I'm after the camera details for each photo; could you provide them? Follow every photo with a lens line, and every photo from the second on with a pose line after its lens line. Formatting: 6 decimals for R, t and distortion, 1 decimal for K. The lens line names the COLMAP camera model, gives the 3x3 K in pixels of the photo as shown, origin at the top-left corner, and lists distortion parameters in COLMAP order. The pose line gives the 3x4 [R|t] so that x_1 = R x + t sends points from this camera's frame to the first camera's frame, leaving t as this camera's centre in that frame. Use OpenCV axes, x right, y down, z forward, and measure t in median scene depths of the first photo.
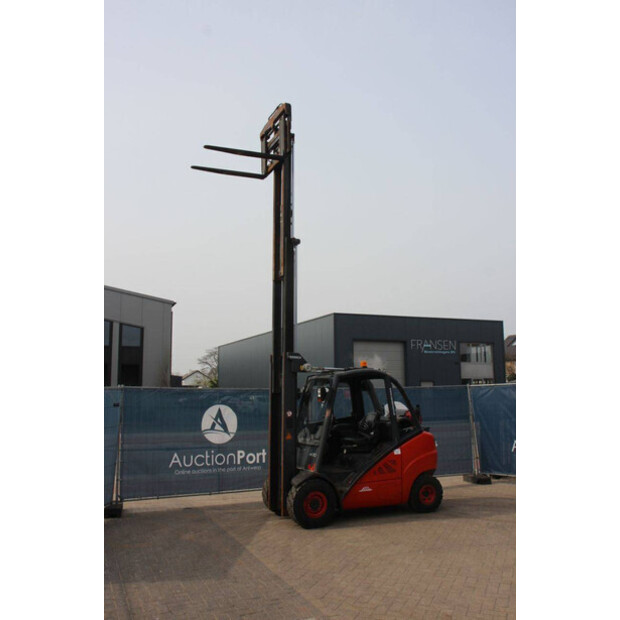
lens RADIAL K [[567.0, 0, 307.1], [0, 567.0, 309.5], [0, 0, 1]] dist [-0.081557, 0.000000]
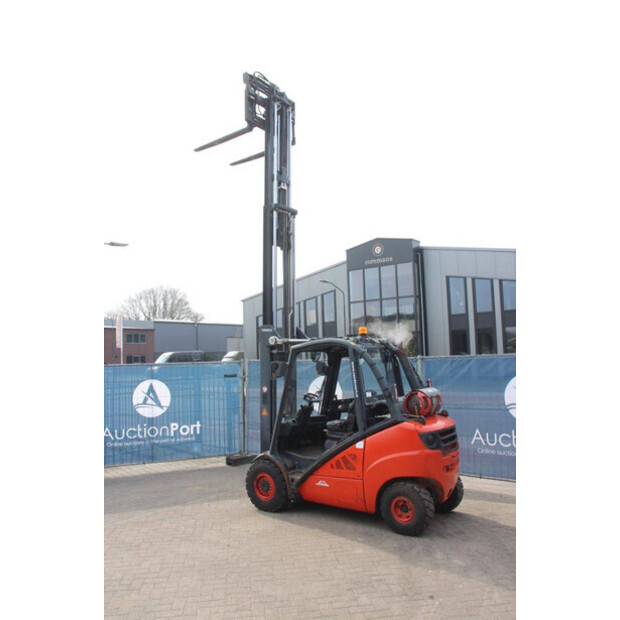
lens RADIAL K [[510.1, 0, 317.2], [0, 510.1, 298.9], [0, 0, 1]] dist [-0.161365, 0.135121]
pose [[0.520934, -0.109669, -0.846522, 0.710066], [0.133923, 0.989931, -0.045834, 0.078123], [0.843026, -0.089492, 0.530376, 0.589655]]
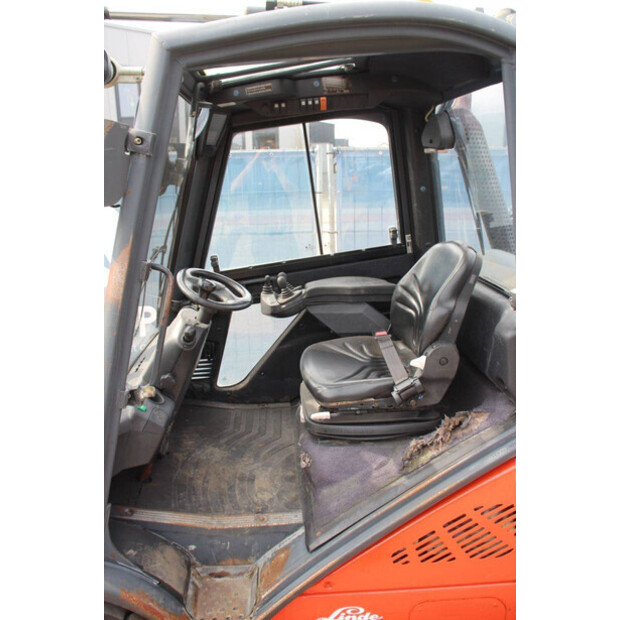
lens RADIAL K [[510.1, 0, 315.8], [0, 510.1, 312.8], [0, 0, 1]] dist [-0.161365, 0.135121]
pose [[0.948430, 0.080657, -0.306553, 0.132941], [0.057619, 0.907109, 0.416932, 0.123403], [0.311705, -0.413094, 0.855683, 0.827769]]
